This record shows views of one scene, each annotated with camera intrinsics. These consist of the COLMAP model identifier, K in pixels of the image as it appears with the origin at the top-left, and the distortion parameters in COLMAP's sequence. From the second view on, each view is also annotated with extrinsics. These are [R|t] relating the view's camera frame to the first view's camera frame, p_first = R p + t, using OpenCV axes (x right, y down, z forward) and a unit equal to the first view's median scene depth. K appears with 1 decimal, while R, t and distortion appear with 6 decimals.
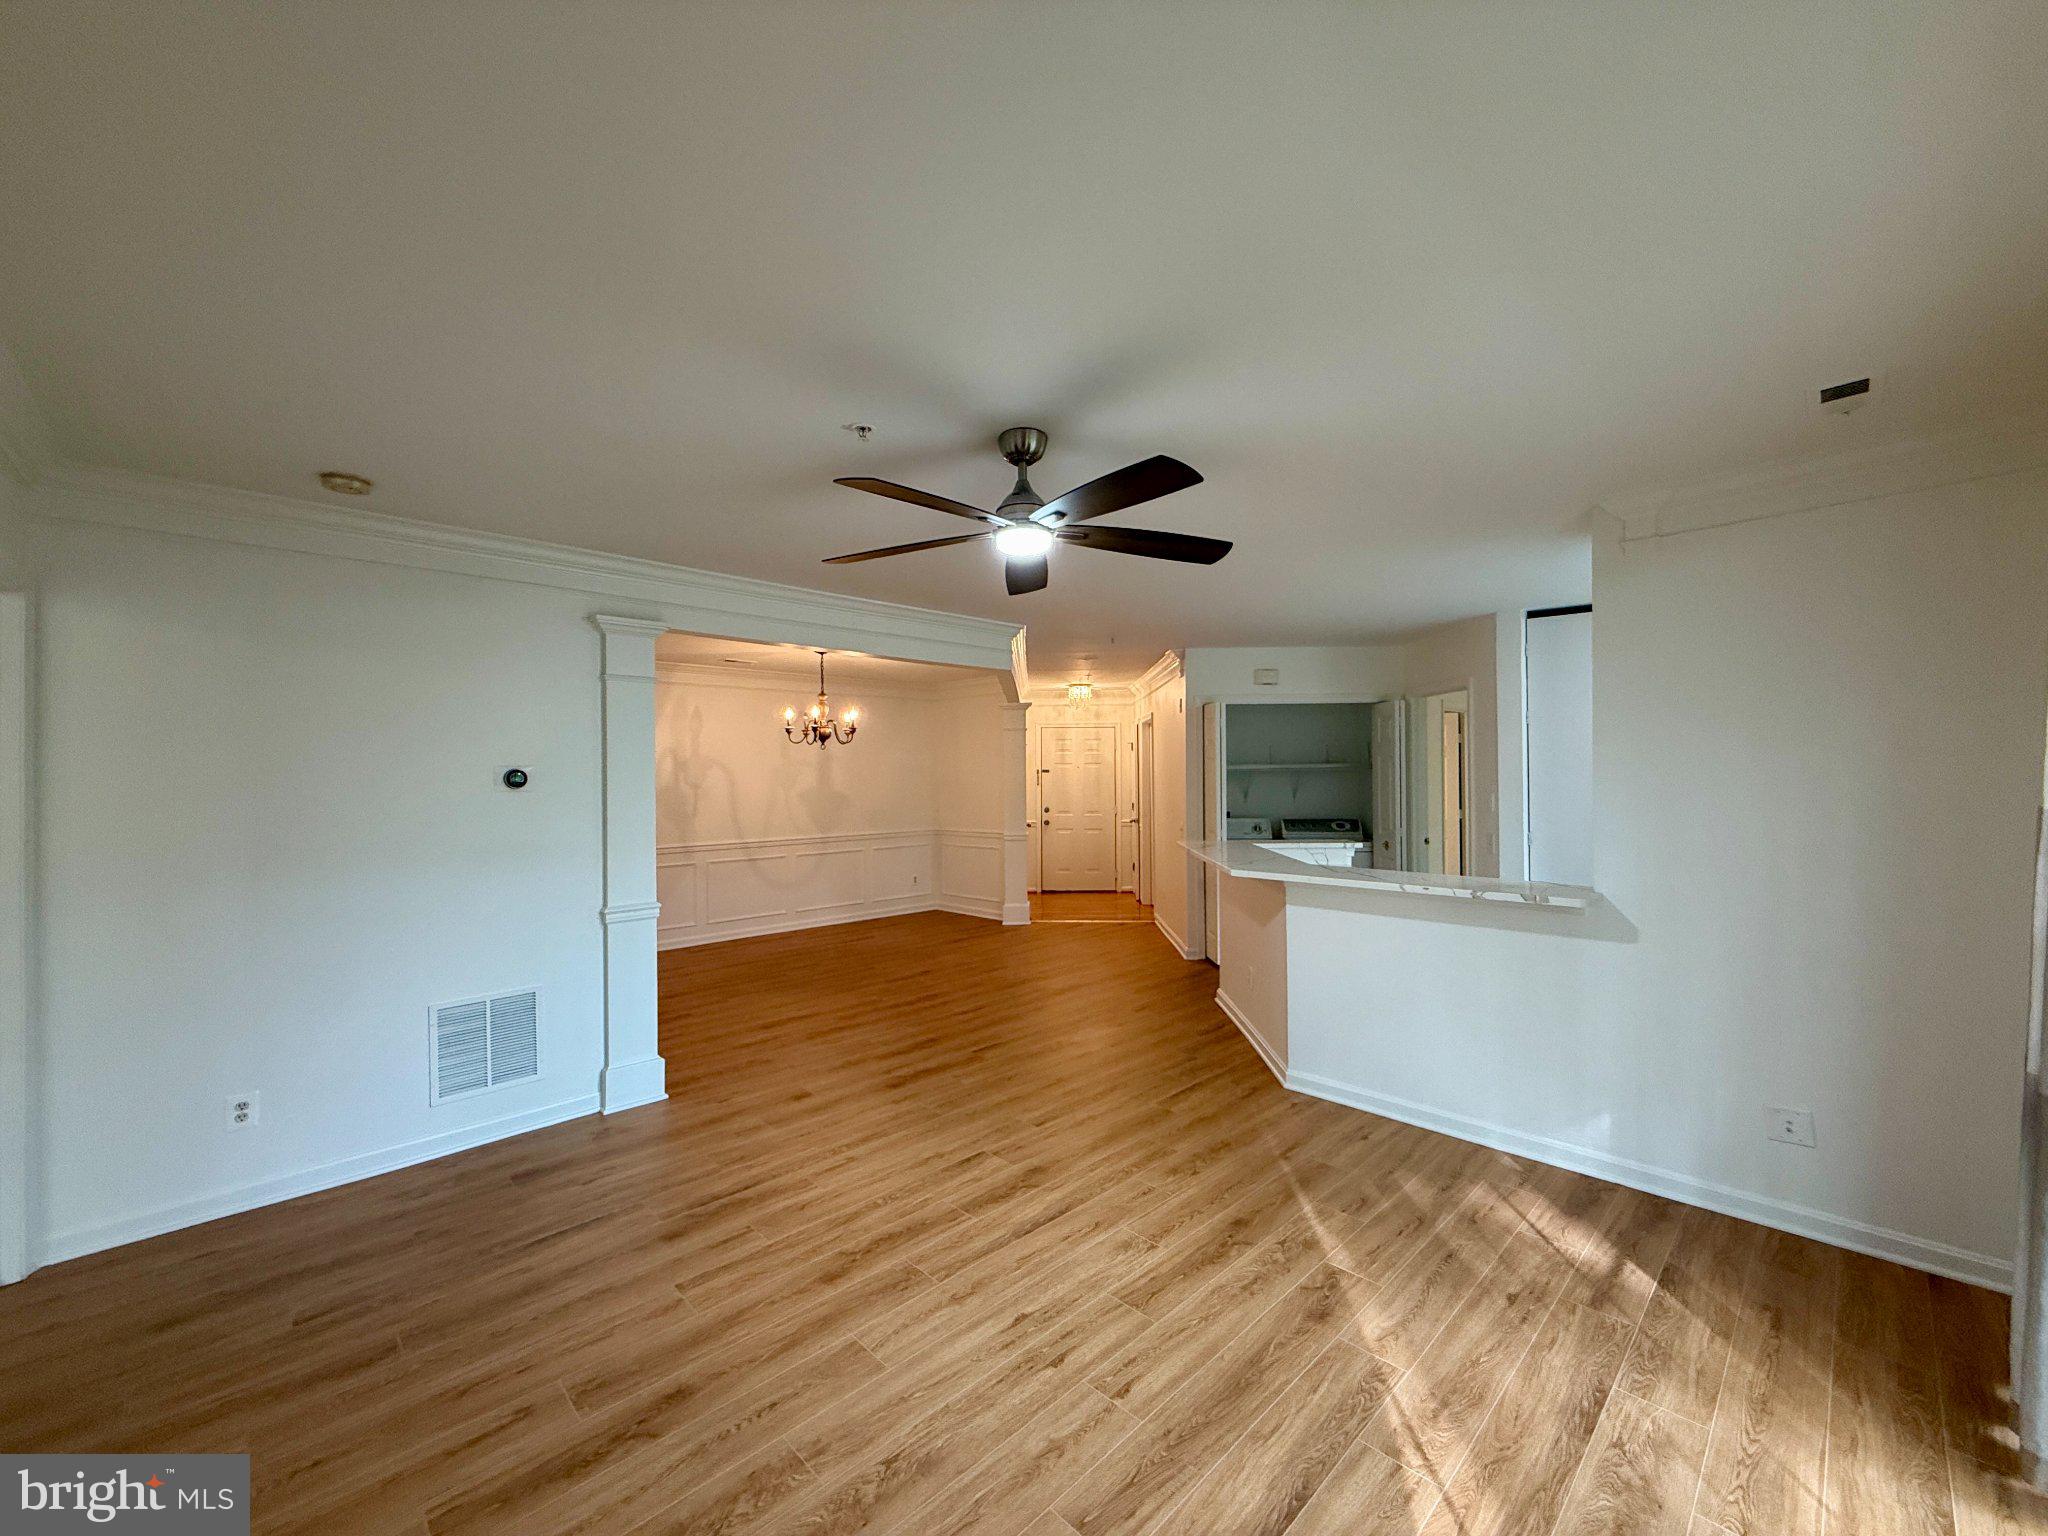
lens RADIAL K [[813.3, 0, 1017.2], [0, 813.3, 765.8], [0, 0, 1]] dist [-0.000941, 0.000118]
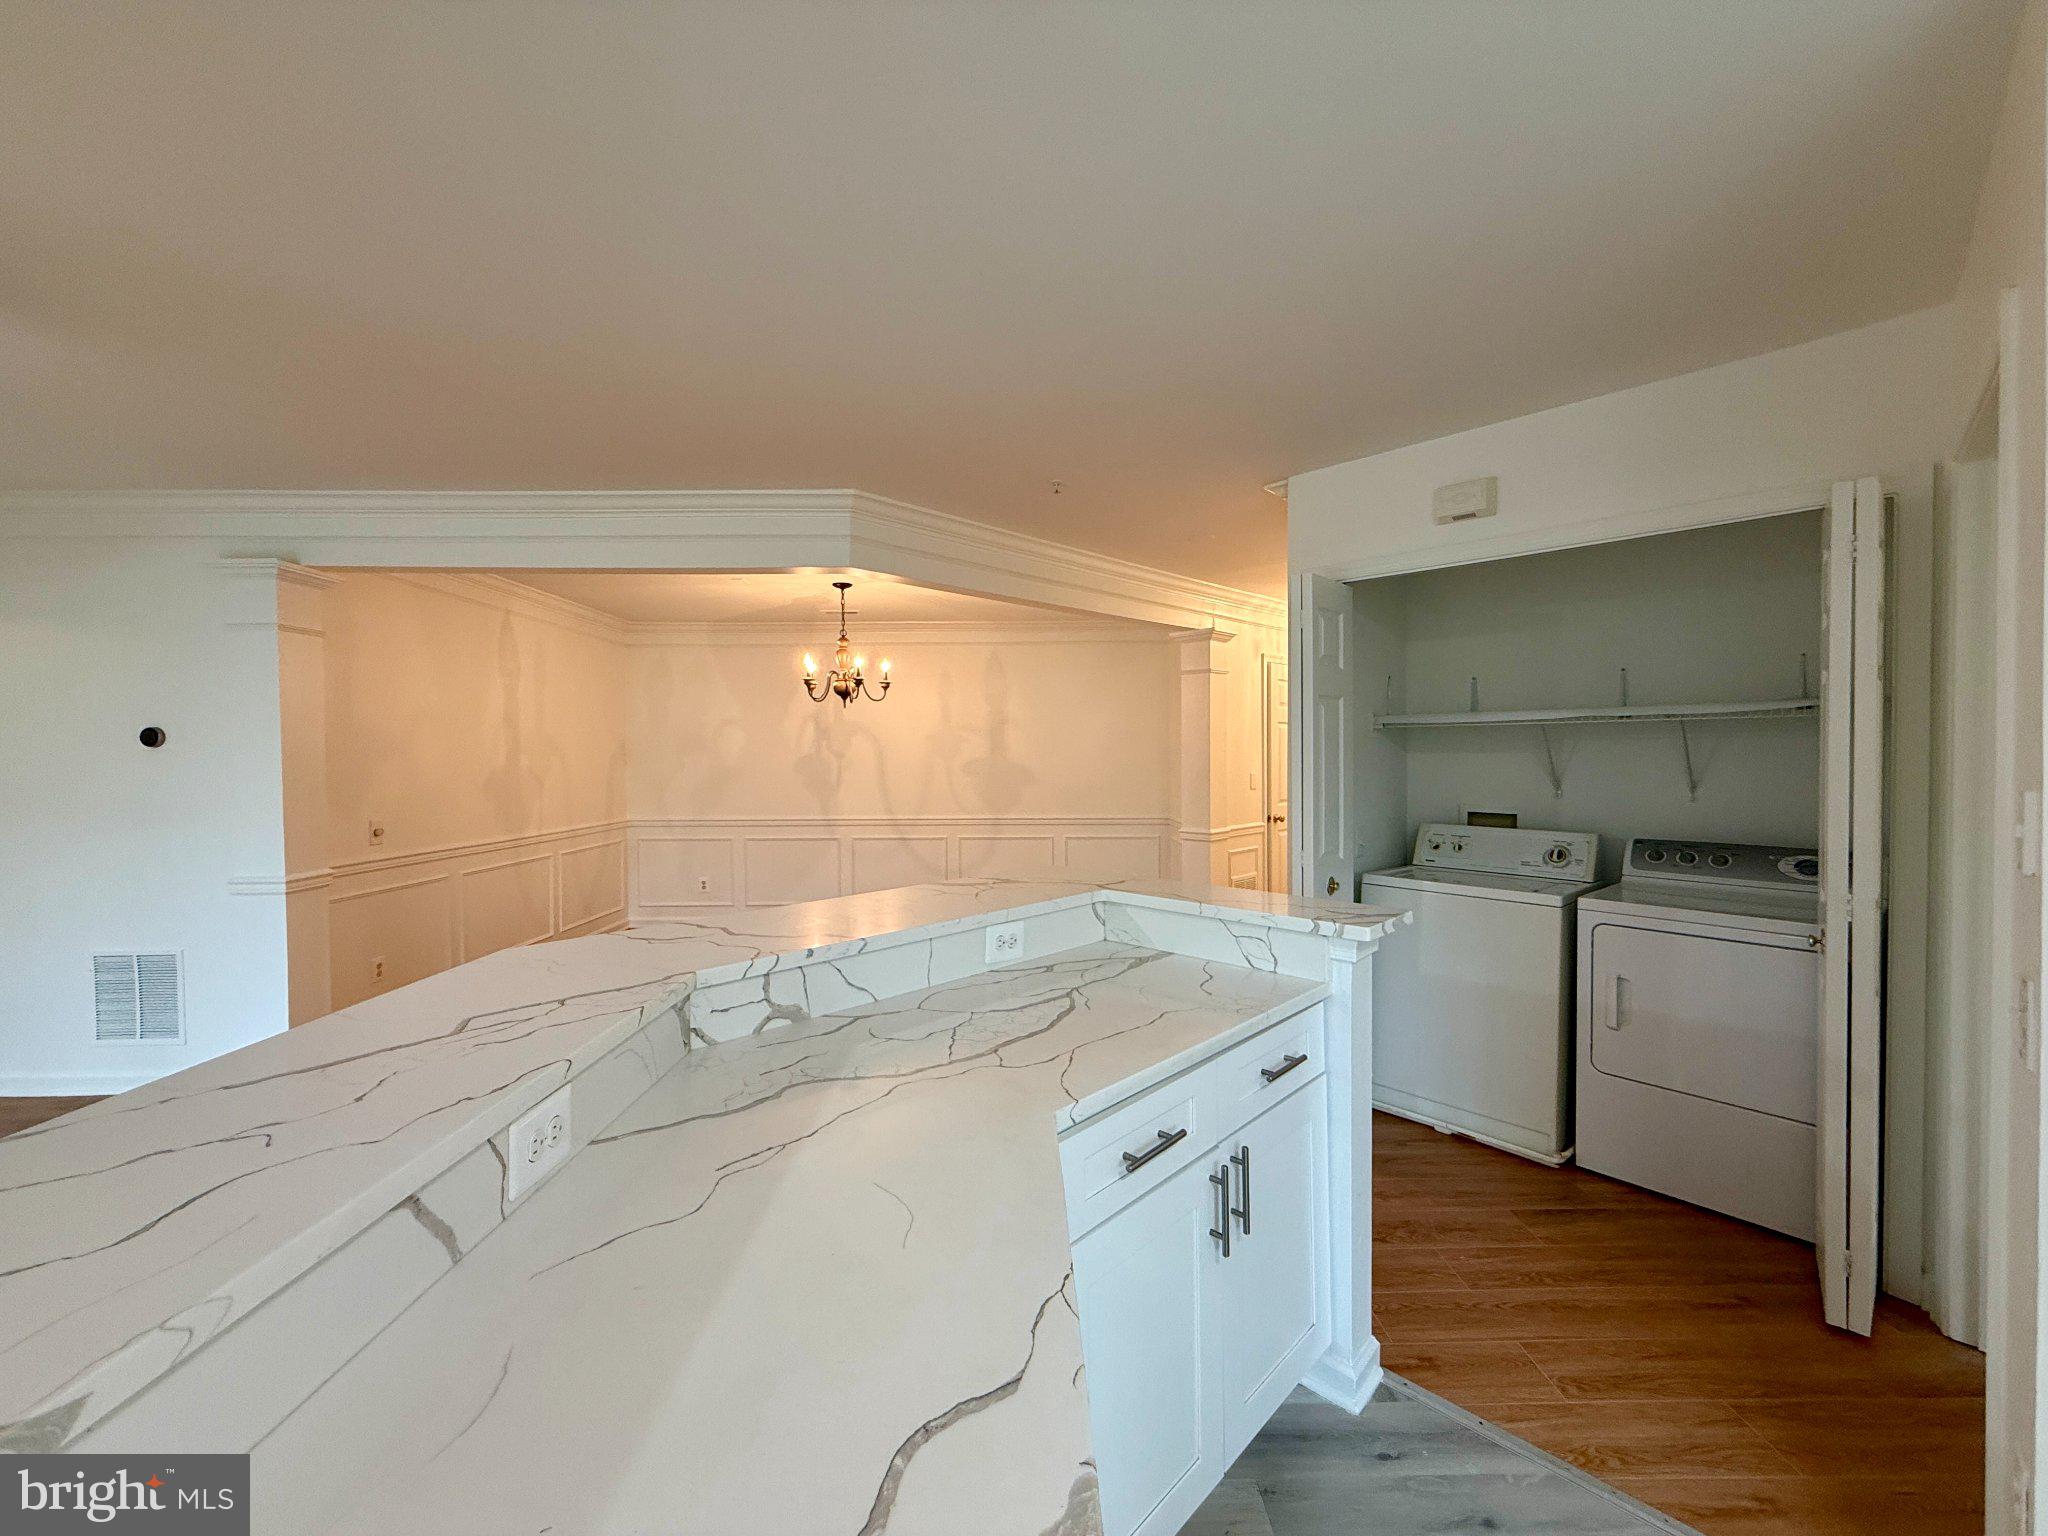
lens RADIAL K [[813.3, 0, 1017.2], [0, 813.3, 765.8], [0, 0, 1]] dist [-0.000941, 0.000118]
pose [[0.724039, 0.014531, -0.689606, 0.437572], [0.005680, 0.999619, 0.027027, 0.016184], [0.689735, -0.023486, 0.723681, 0.535823]]
